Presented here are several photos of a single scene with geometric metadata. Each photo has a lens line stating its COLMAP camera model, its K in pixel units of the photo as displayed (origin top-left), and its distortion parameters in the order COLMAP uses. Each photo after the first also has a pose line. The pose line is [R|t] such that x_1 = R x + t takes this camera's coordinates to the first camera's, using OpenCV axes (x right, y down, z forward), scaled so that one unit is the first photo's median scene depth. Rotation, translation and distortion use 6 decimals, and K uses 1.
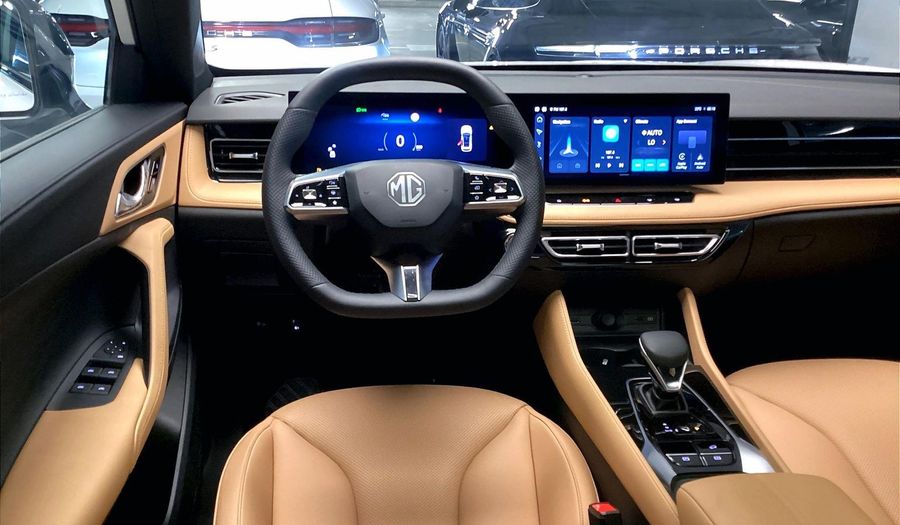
lens RADIAL K [[837.7, 0, 447.4], [0, 837.7, 276.9], [0, 0, 1]] dist [0.006411, 0.000000]
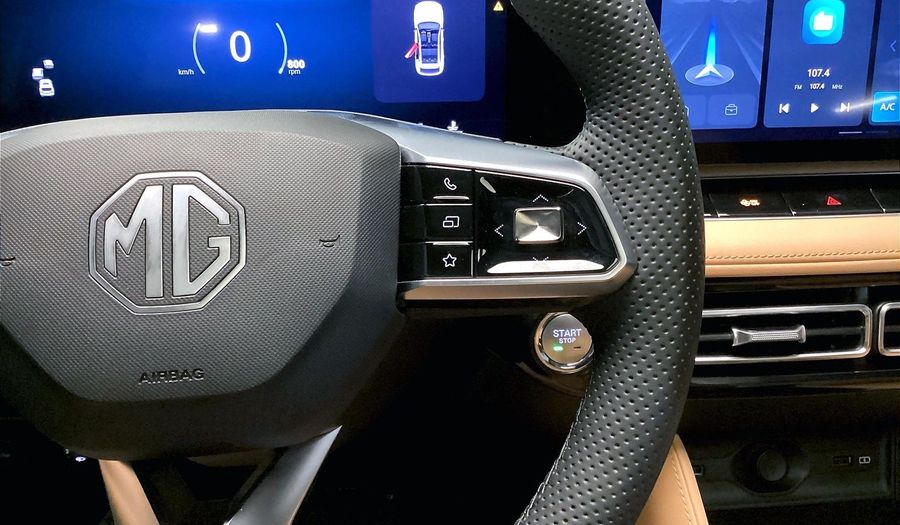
lens RADIAL K [[837.7, 0, 452.2], [0, 837.7, 273.9], [0, 0, 1]] dist [0.006411, 0.000000]
pose [[0.999945, -0.010173, 0.002461, 0.034348], [0.009862, 0.994558, 0.103717, -0.115261], [-0.003503, -0.103687, 0.994604, 0.714815]]
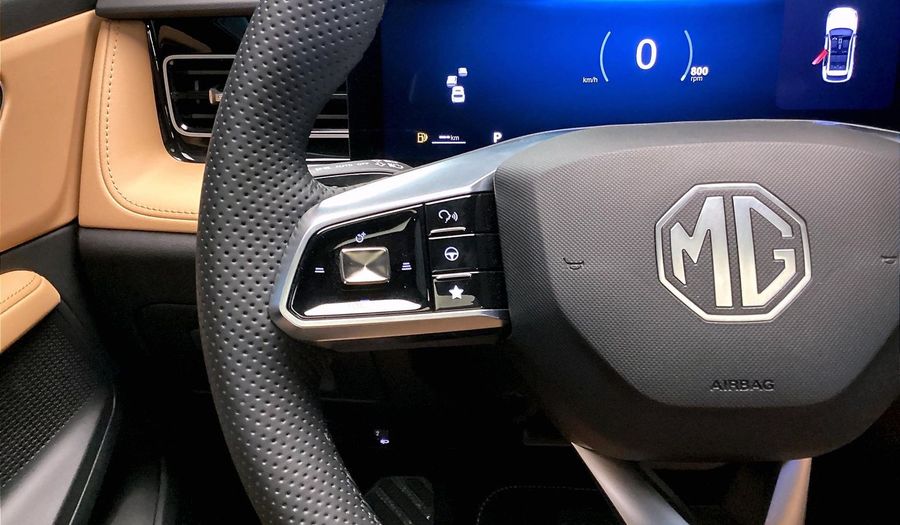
lens RADIAL K [[837.7, 0, 445.6], [0, 837.7, 260.0], [0, 0, 1]] dist [0.006411, 0.000000]
pose [[0.986335, 0.026344, -0.162635, -0.089692], [-0.011536, 0.995754, 0.091332, -0.119354], [0.164351, -0.088207, 0.982450, 0.701168]]
